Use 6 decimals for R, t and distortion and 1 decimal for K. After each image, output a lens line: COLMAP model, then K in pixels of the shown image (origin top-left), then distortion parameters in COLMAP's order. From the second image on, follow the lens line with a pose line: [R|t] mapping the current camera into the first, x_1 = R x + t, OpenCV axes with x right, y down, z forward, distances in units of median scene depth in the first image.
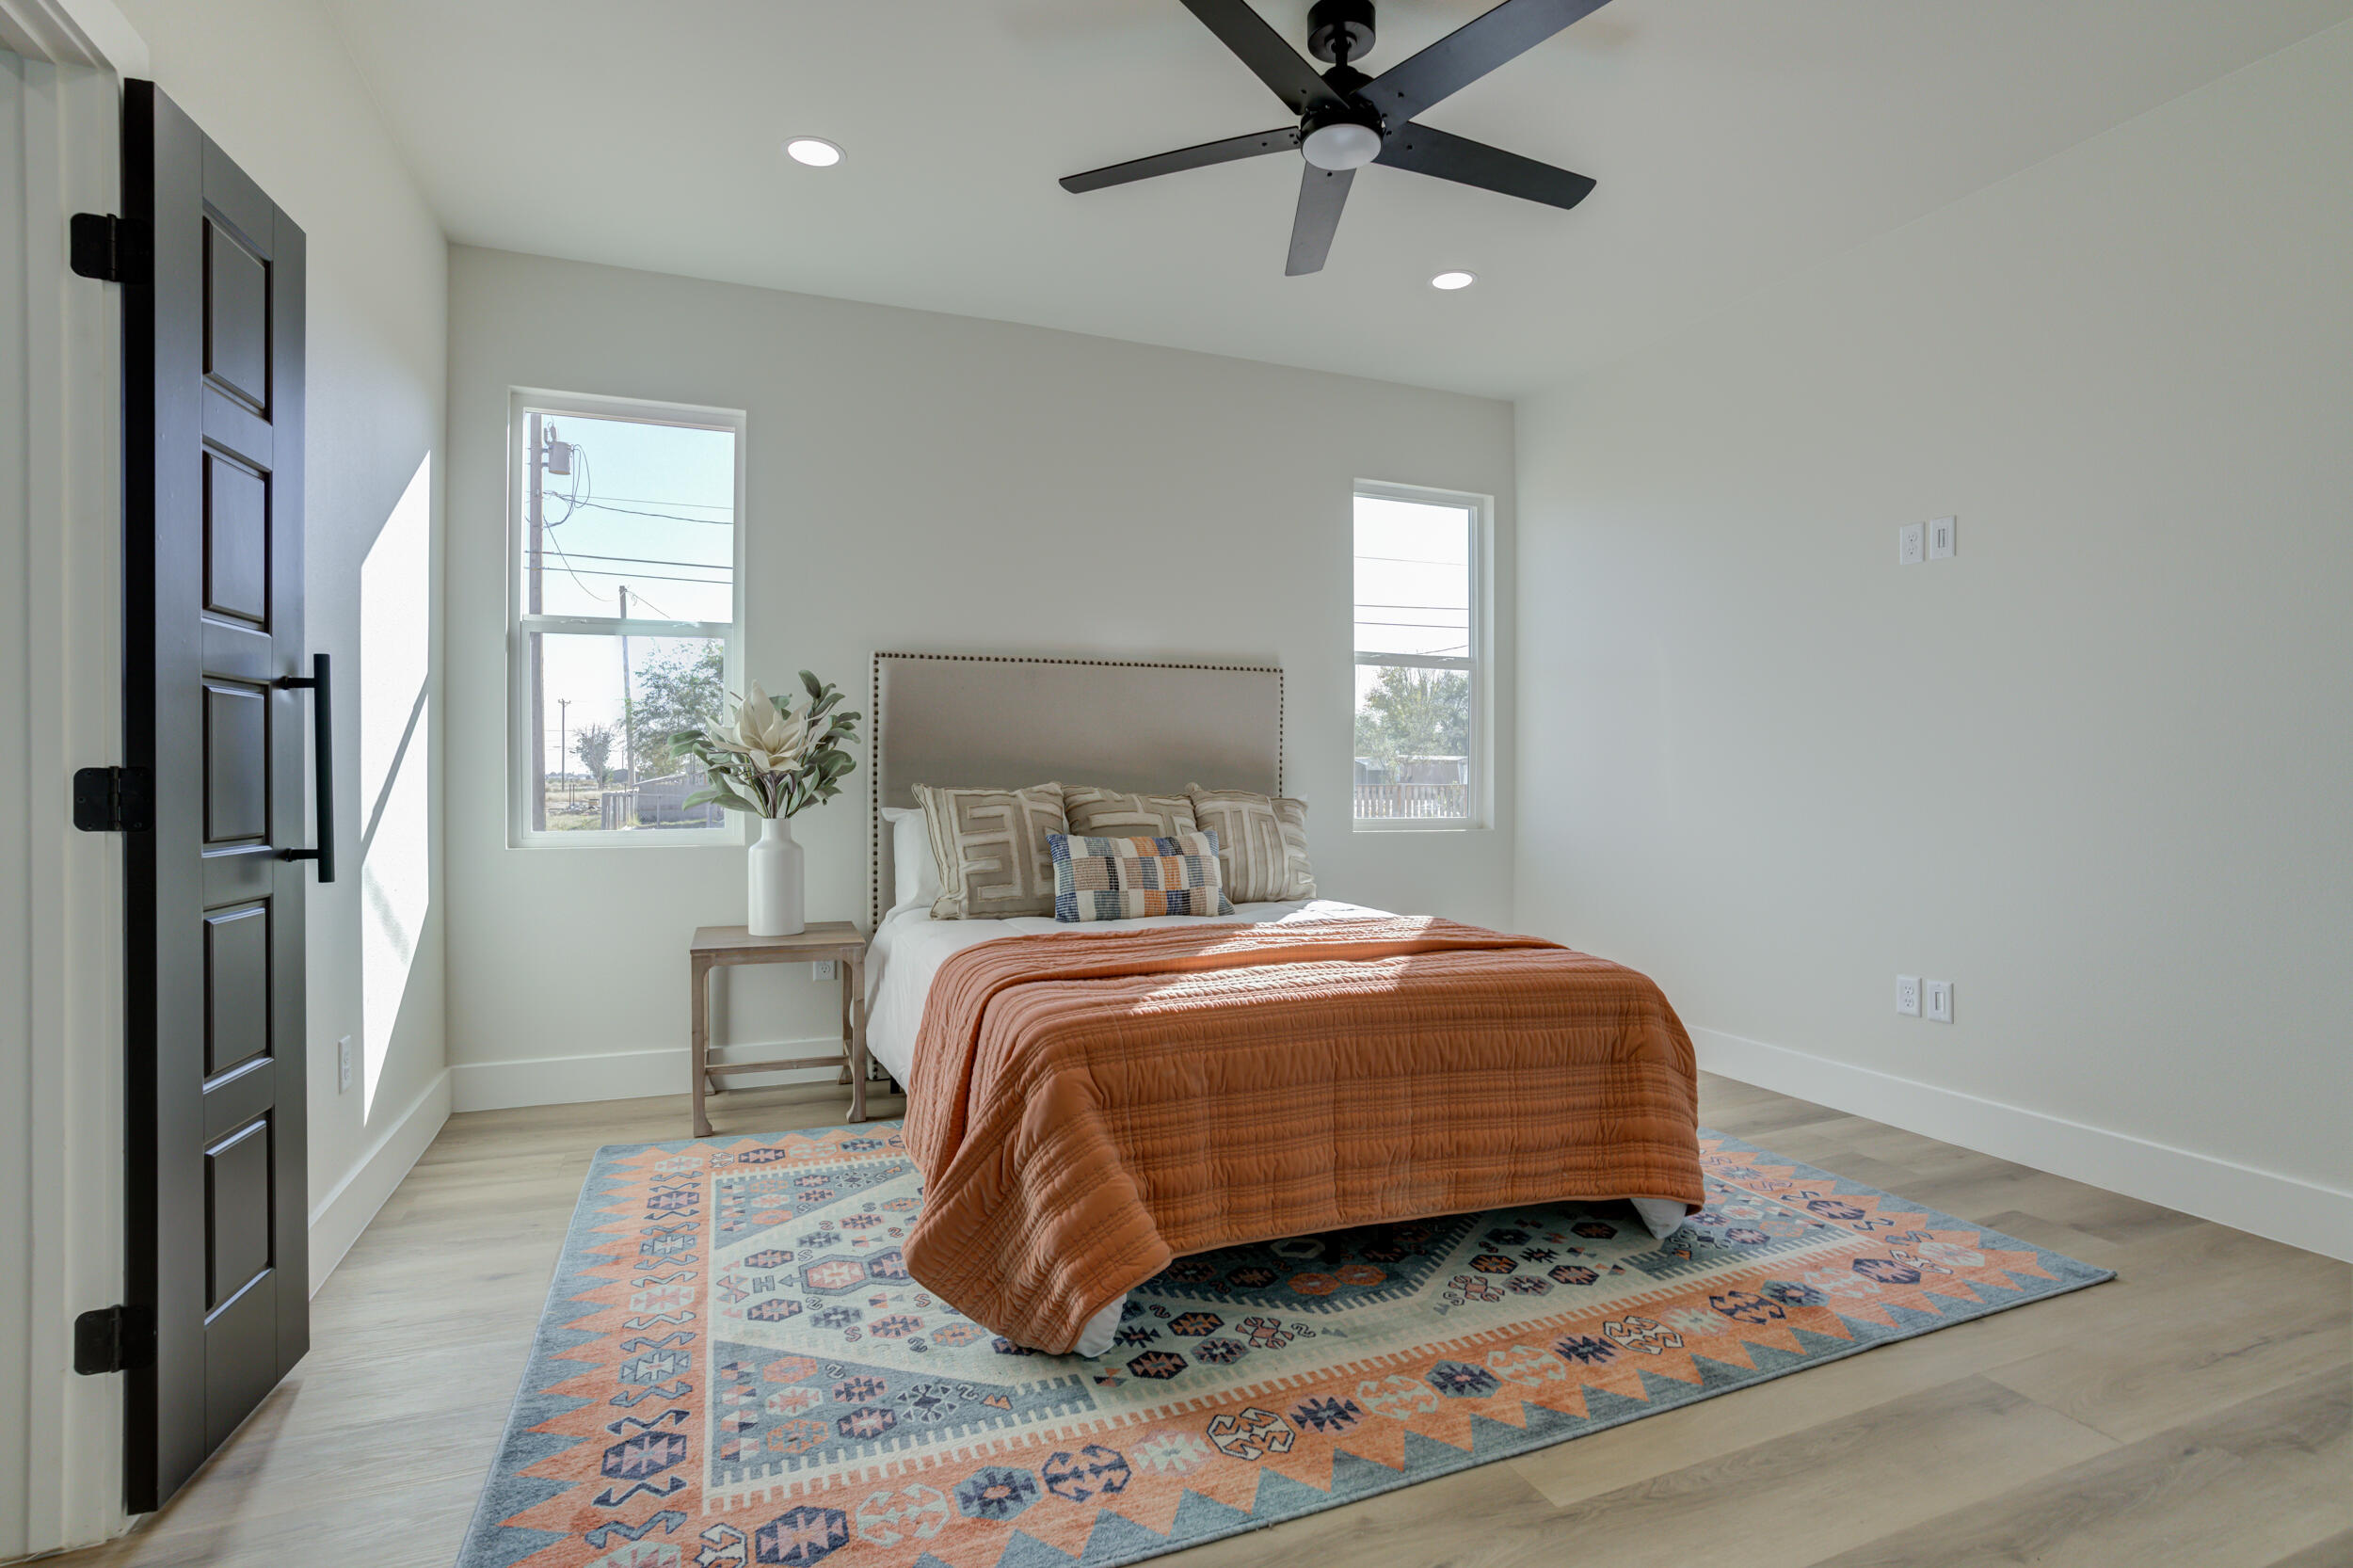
lens RADIAL K [[1142.7, 0, 1176.5], [0, 1142.7, 784.0], [0, 0, 1]] dist [-0.063626, 0.033862]
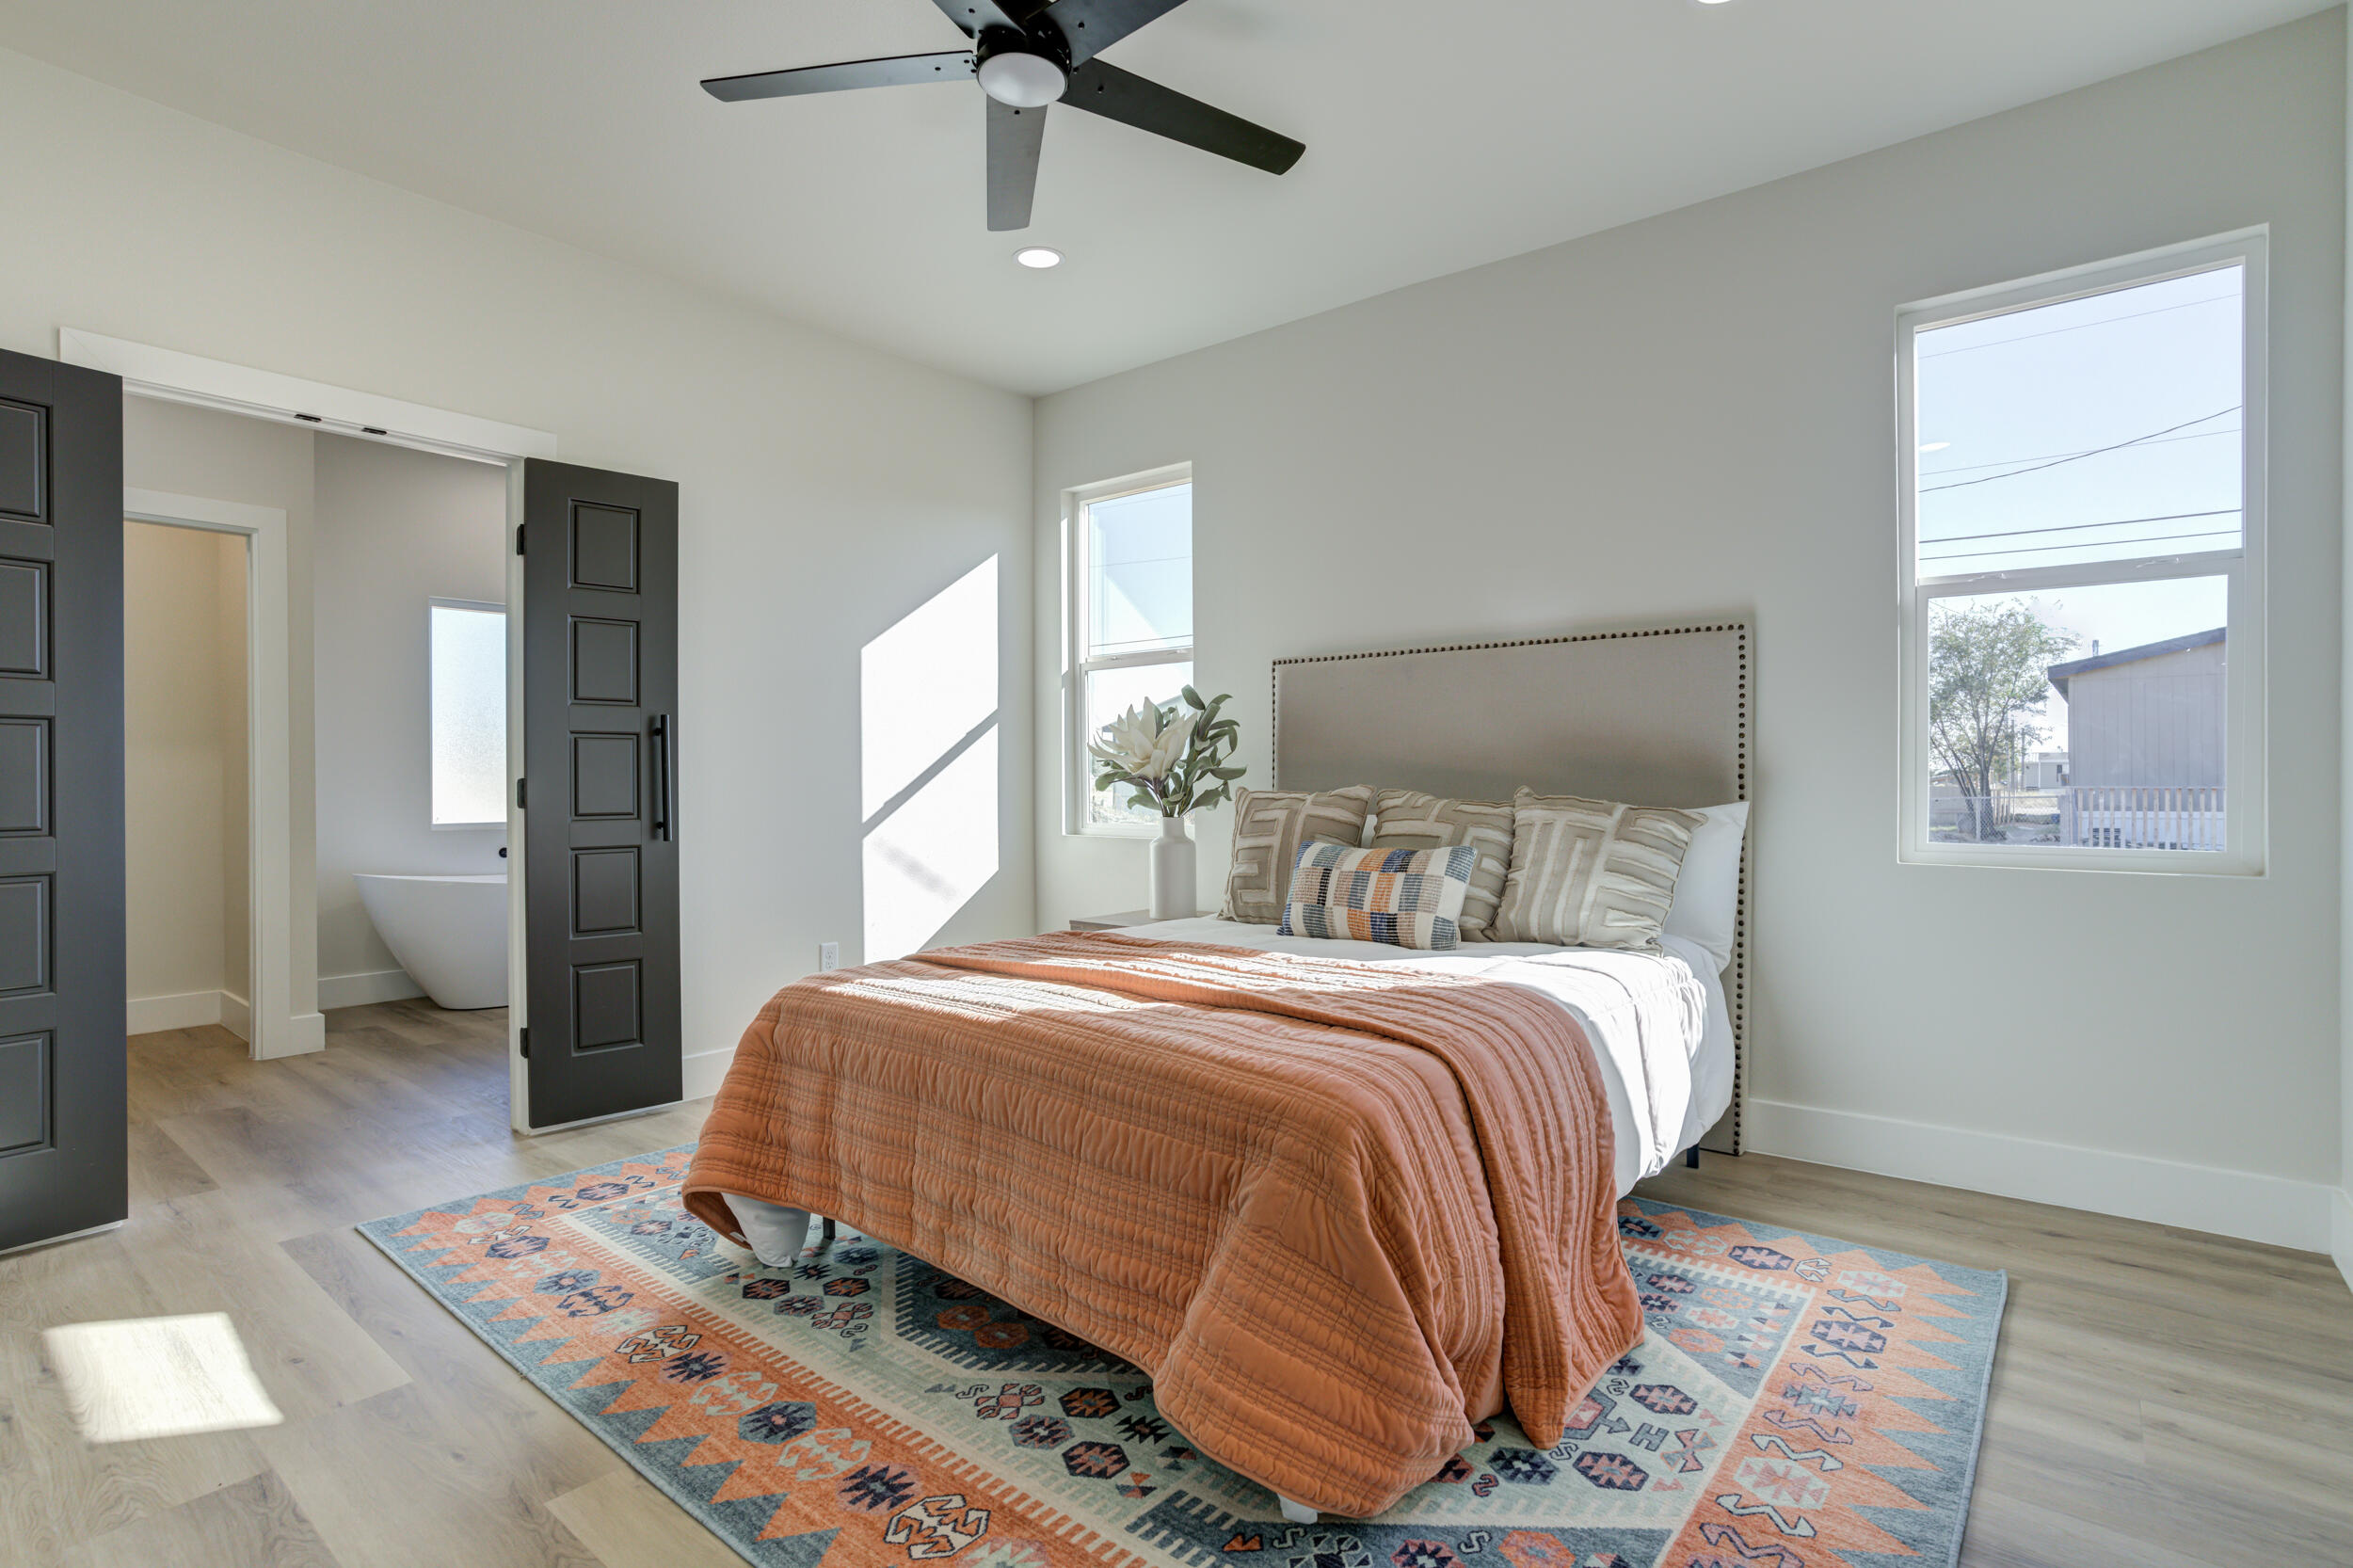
lens RADIAL K [[1164.6, 0, 1188.5], [0, 1164.6, 789.0], [0, 0, 1]] dist [-0.065469, 0.037572]
pose [[0.470089, 0.002609, -0.882615, 1.057161], [-0.000251, 0.999996, 0.002822, -0.001632], [0.882619, -0.001105, 0.470088, 0.717413]]
